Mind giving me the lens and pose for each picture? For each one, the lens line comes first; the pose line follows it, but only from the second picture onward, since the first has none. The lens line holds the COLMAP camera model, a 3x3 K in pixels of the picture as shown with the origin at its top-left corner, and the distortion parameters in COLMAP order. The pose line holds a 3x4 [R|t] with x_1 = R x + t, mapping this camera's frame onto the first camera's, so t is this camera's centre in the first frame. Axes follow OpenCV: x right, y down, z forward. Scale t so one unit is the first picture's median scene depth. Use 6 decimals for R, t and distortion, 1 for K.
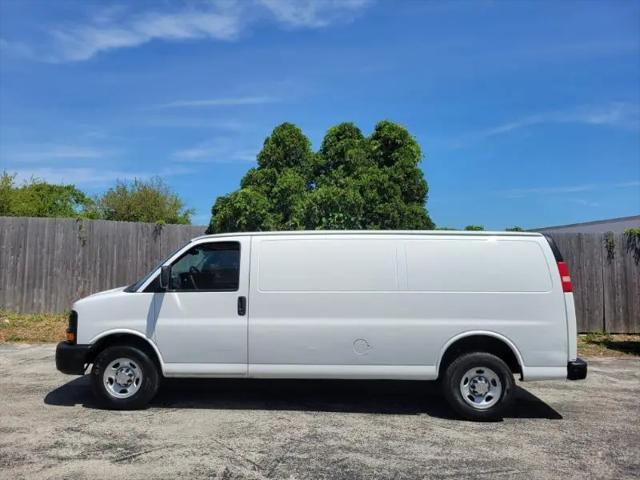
lens RADIAL K [[479.6, 0, 312.9], [0, 479.6, 240.9], [0, 0, 1]] dist [0.044454, -0.029687]
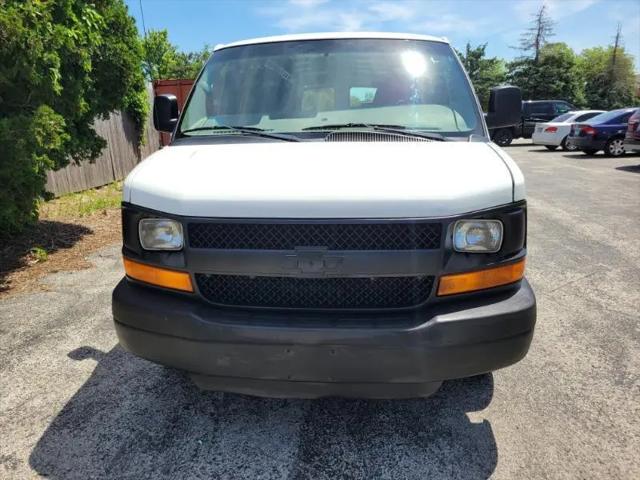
lens RADIAL K [[479.6, 0, 313.7], [0, 479.6, 225.8], [0, 0, 1]] dist [0.044454, -0.029687]
pose [[0.060233, -0.231694, 0.970922, -0.896201], [-0.030999, 0.971785, 0.233823, 0.081483], [-0.997703, -0.044182, 0.051351, 1.166778]]
